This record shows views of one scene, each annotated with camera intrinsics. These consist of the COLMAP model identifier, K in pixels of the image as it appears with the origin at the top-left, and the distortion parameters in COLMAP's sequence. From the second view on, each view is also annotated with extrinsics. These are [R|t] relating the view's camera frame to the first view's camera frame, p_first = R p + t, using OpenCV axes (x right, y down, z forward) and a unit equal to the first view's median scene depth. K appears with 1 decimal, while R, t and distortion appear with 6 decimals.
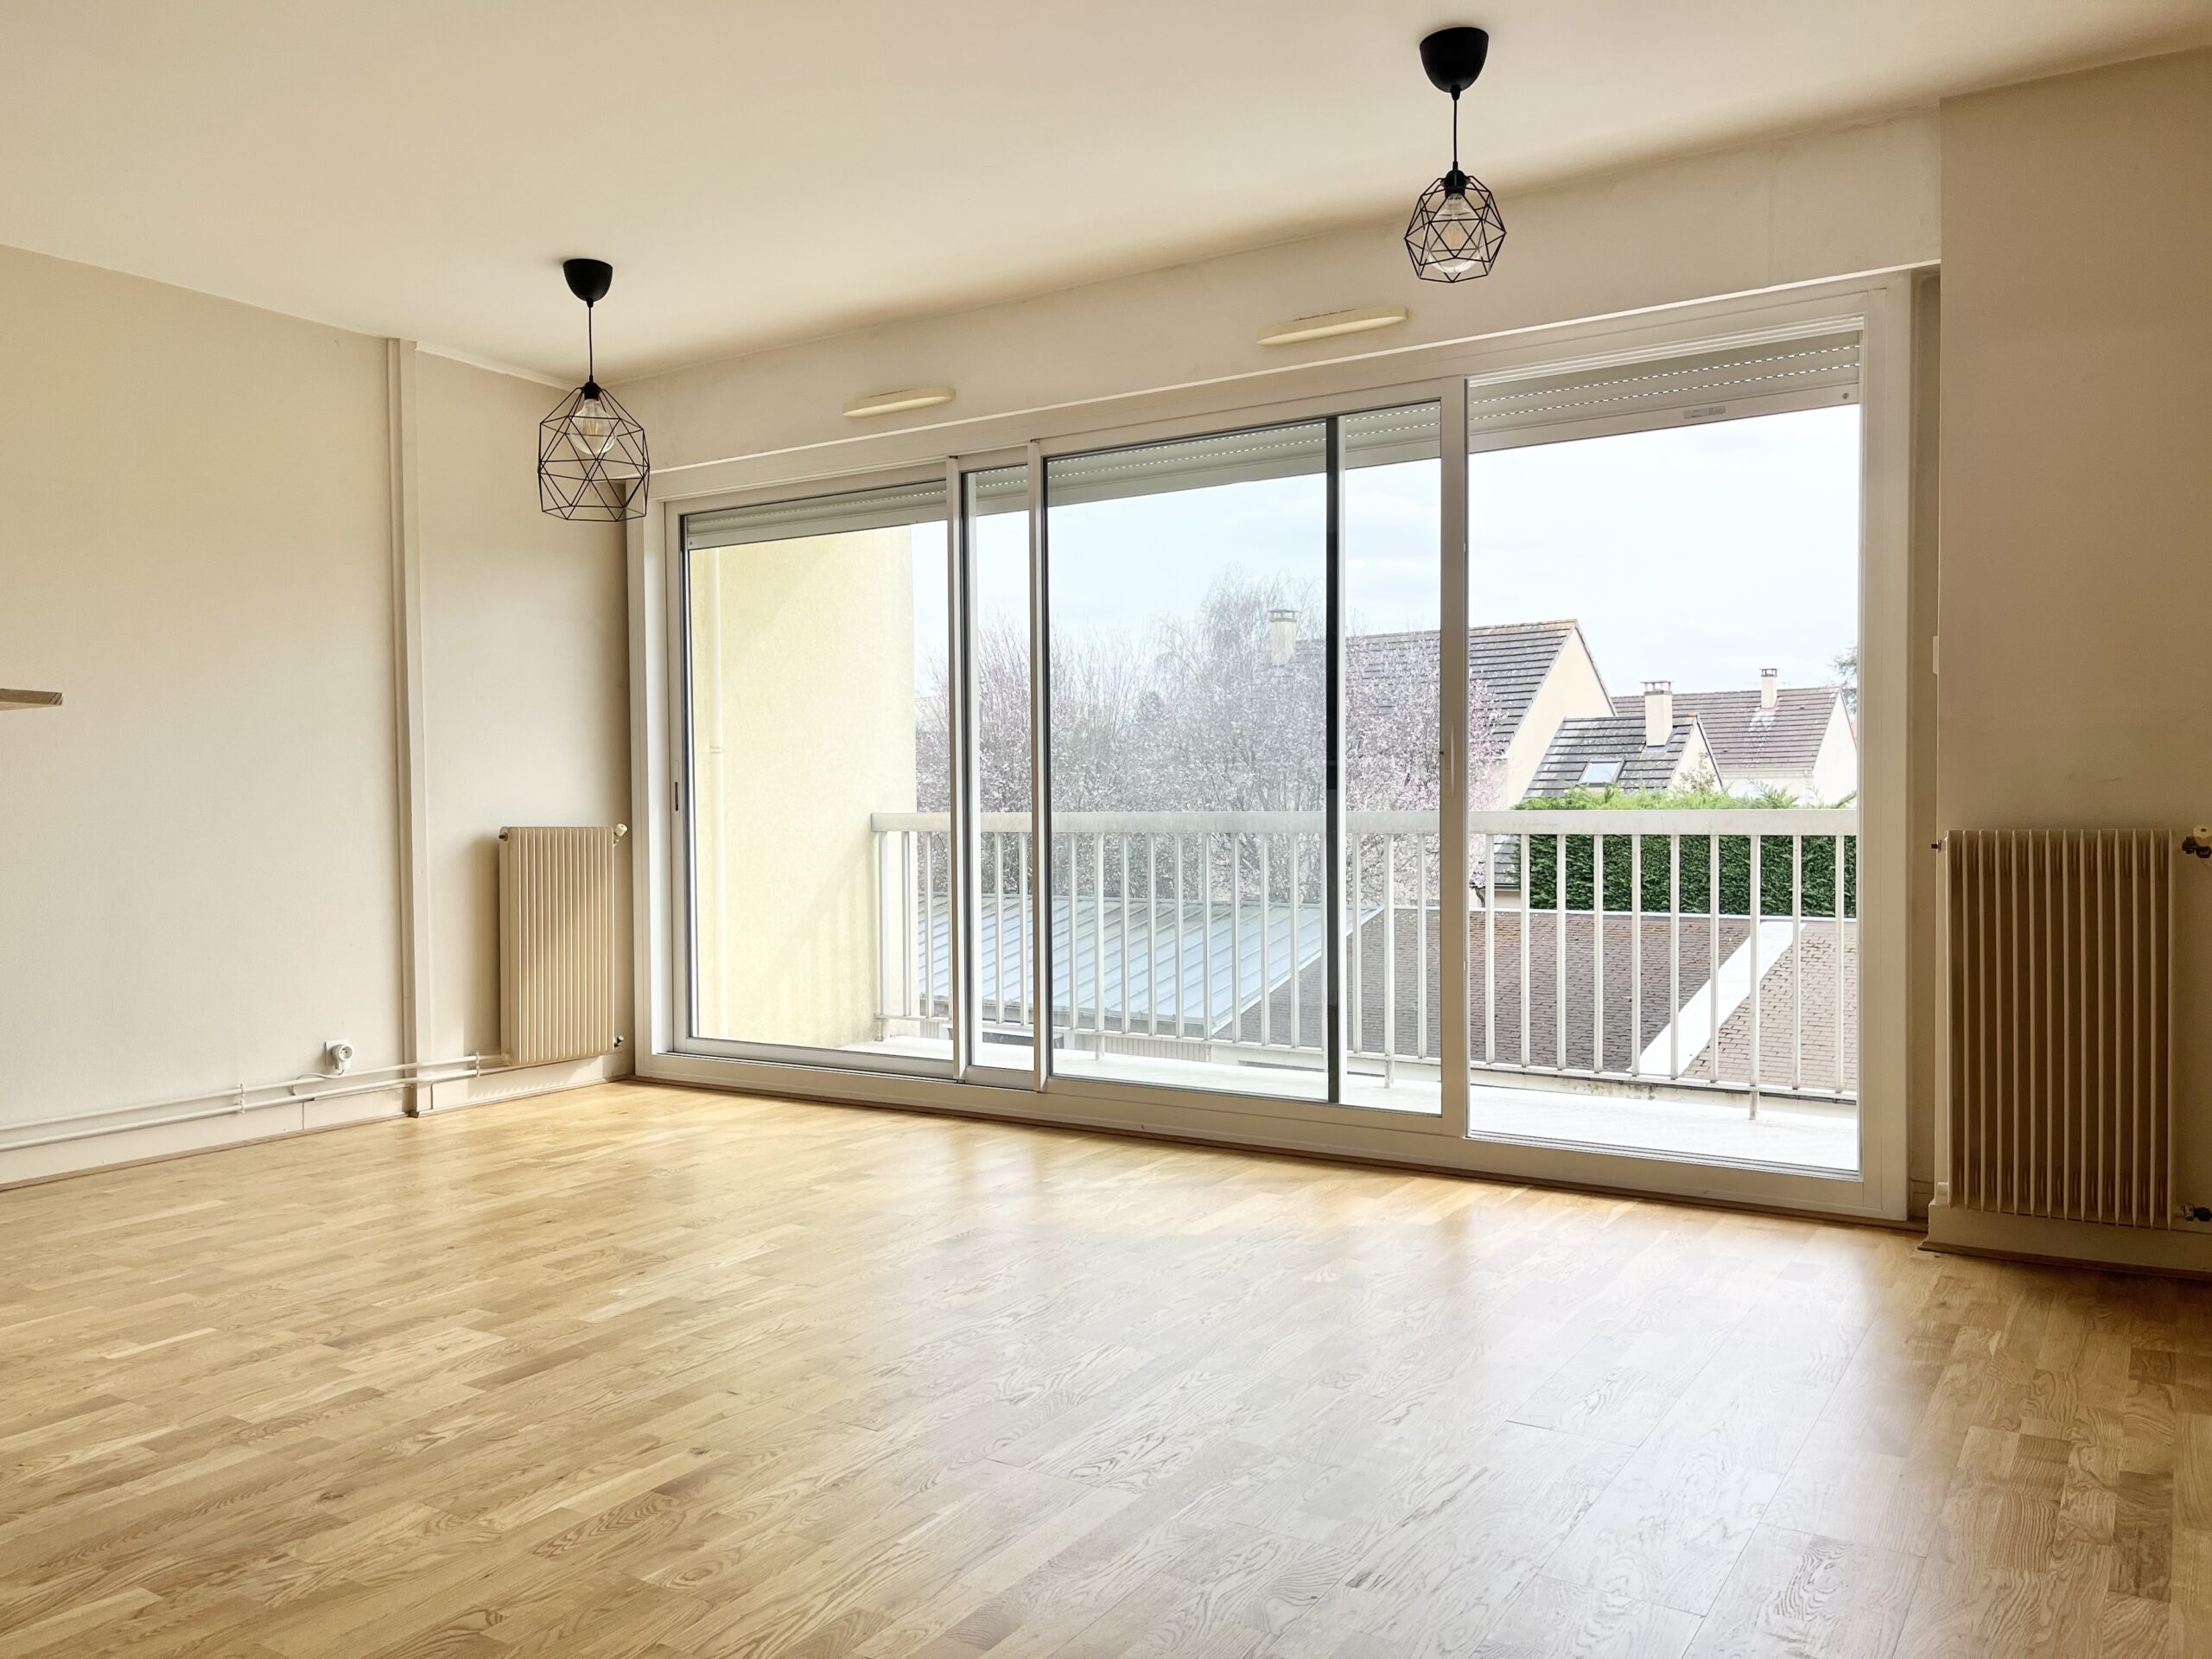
lens RADIAL K [[1699.6, 0, 1106.0], [0, 1699.6, 829.5], [0, 0, 1]] dist [-0.000813, -0.054570]
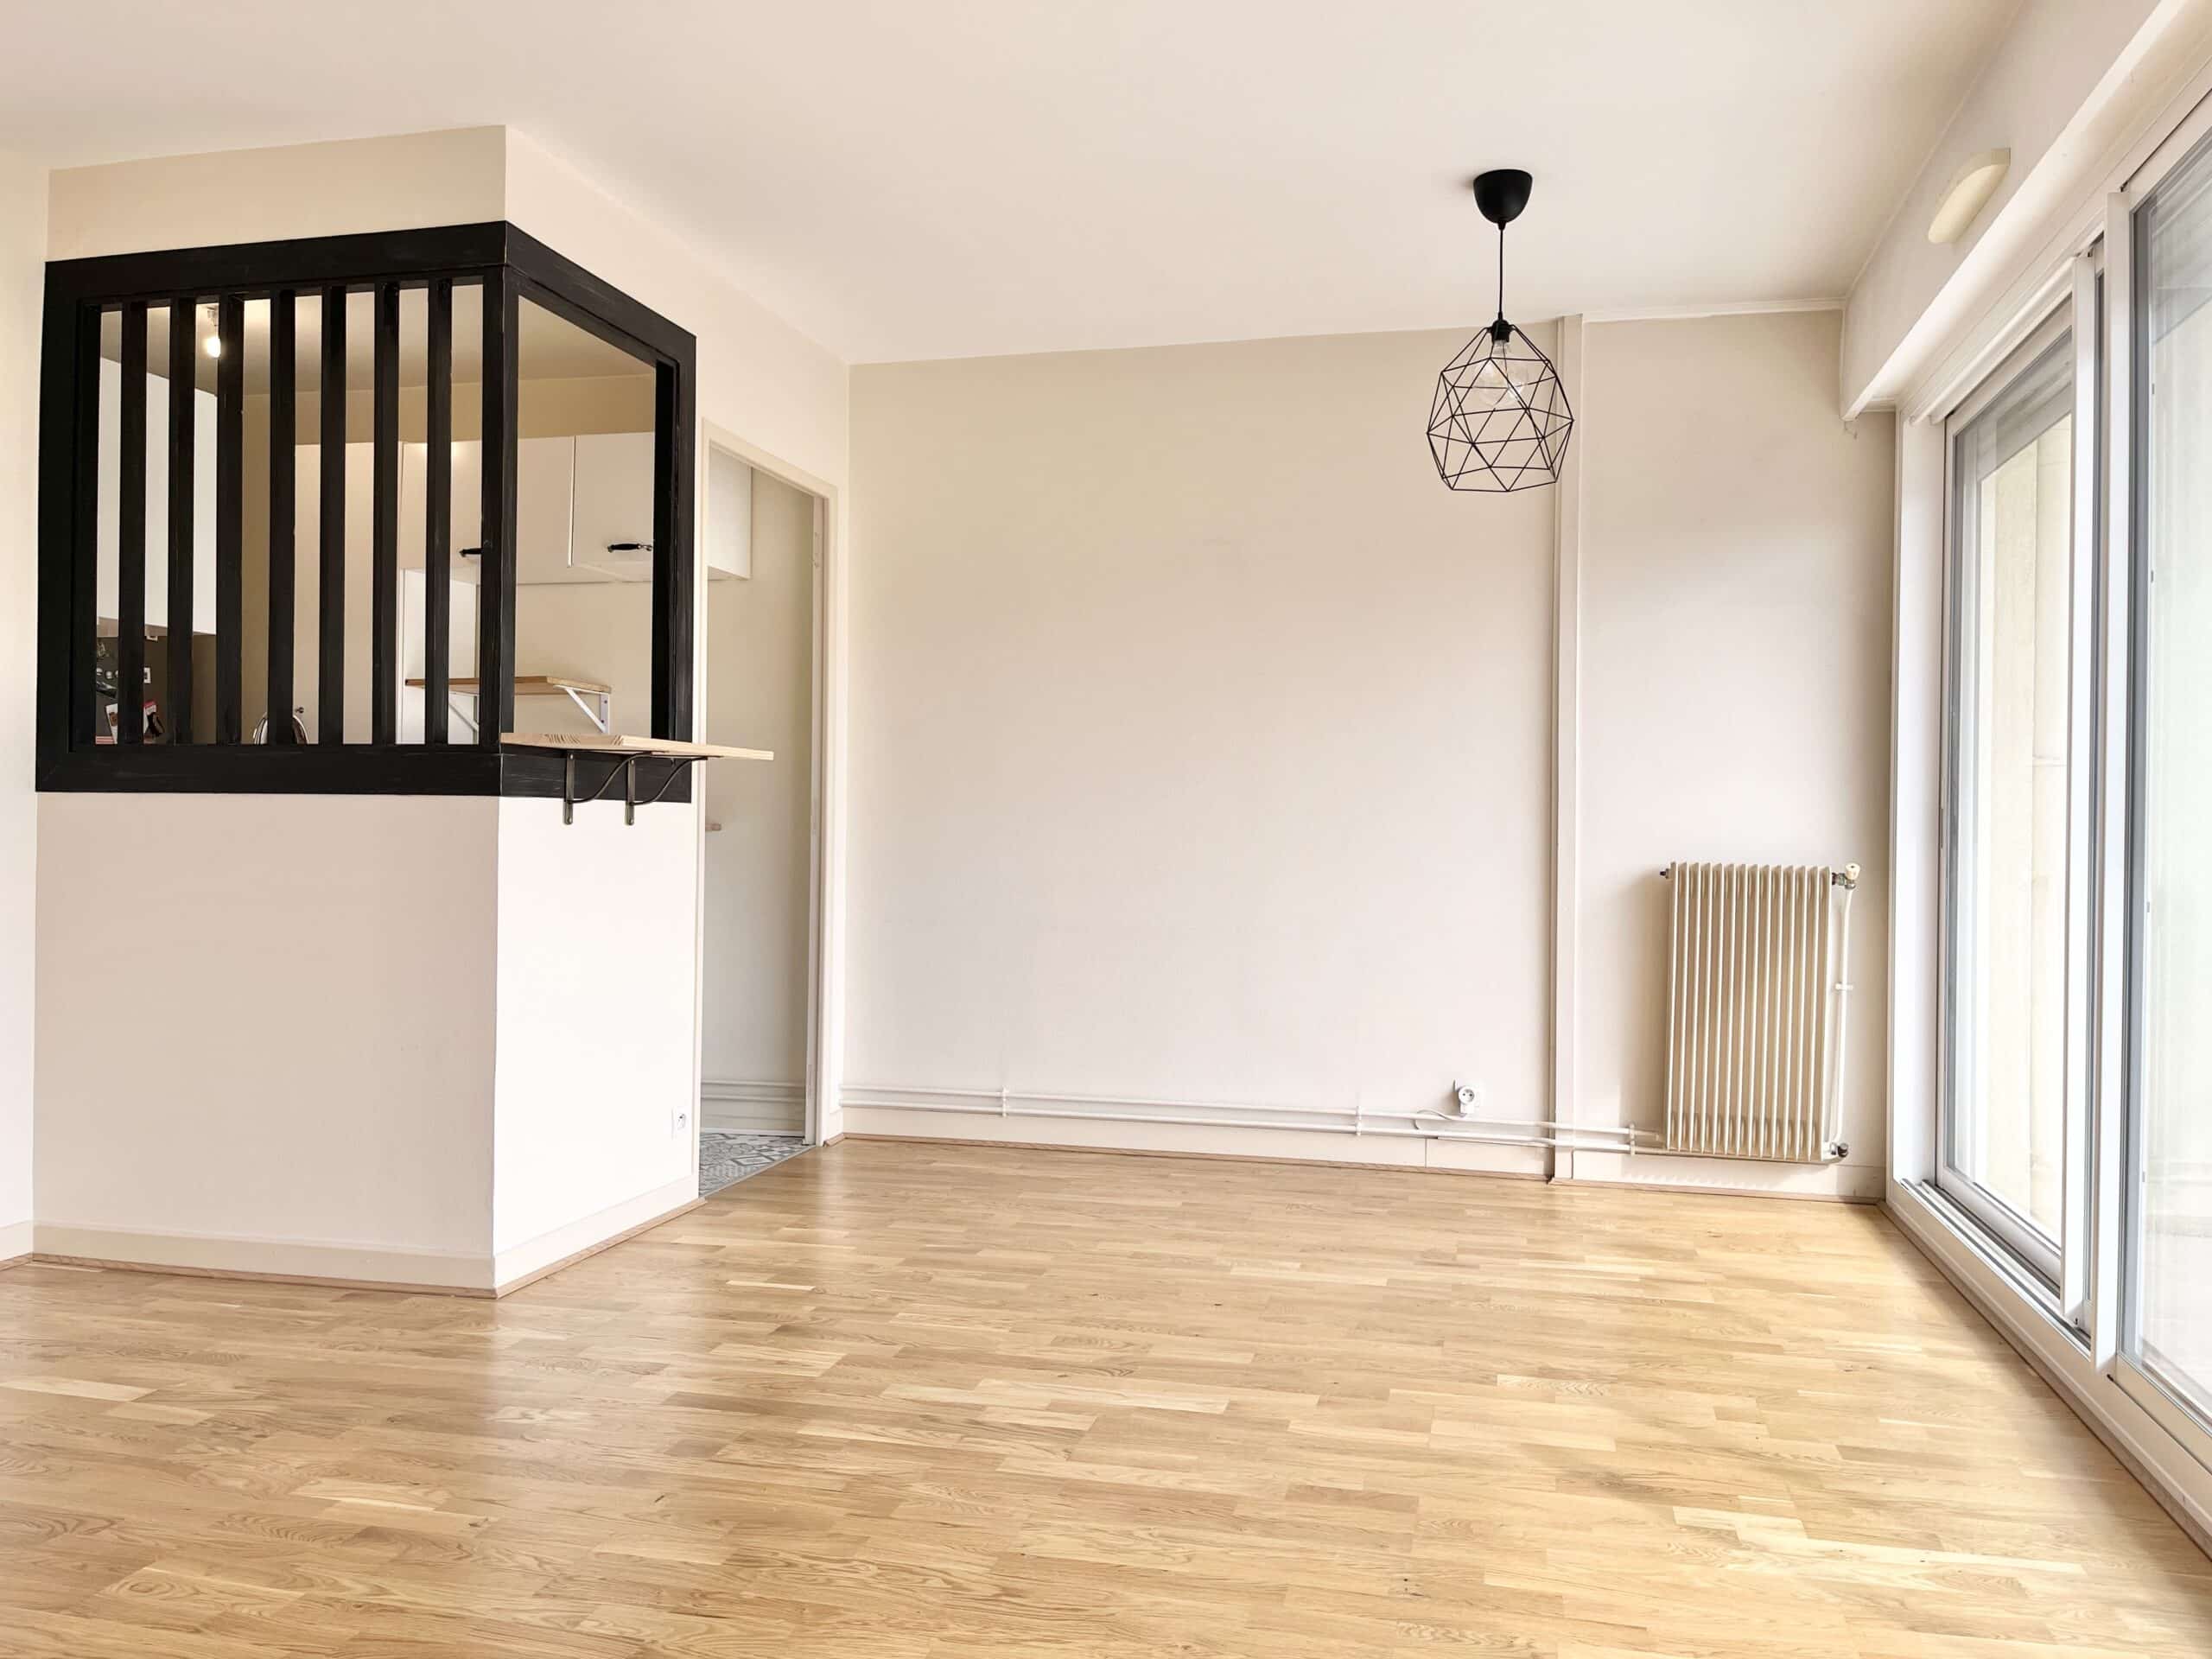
lens RADIAL K [[1681.0, 0, 1106.0], [0, 1681.0, 829.5], [0, 0, 1]] dist [0.003881, -0.005858]
pose [[0.325137, 0.018011, -0.945495, 0.514169], [-0.035175, 0.999357, 0.006941, -0.021115], [0.945012, 0.031001, 0.325562, 0.708960]]
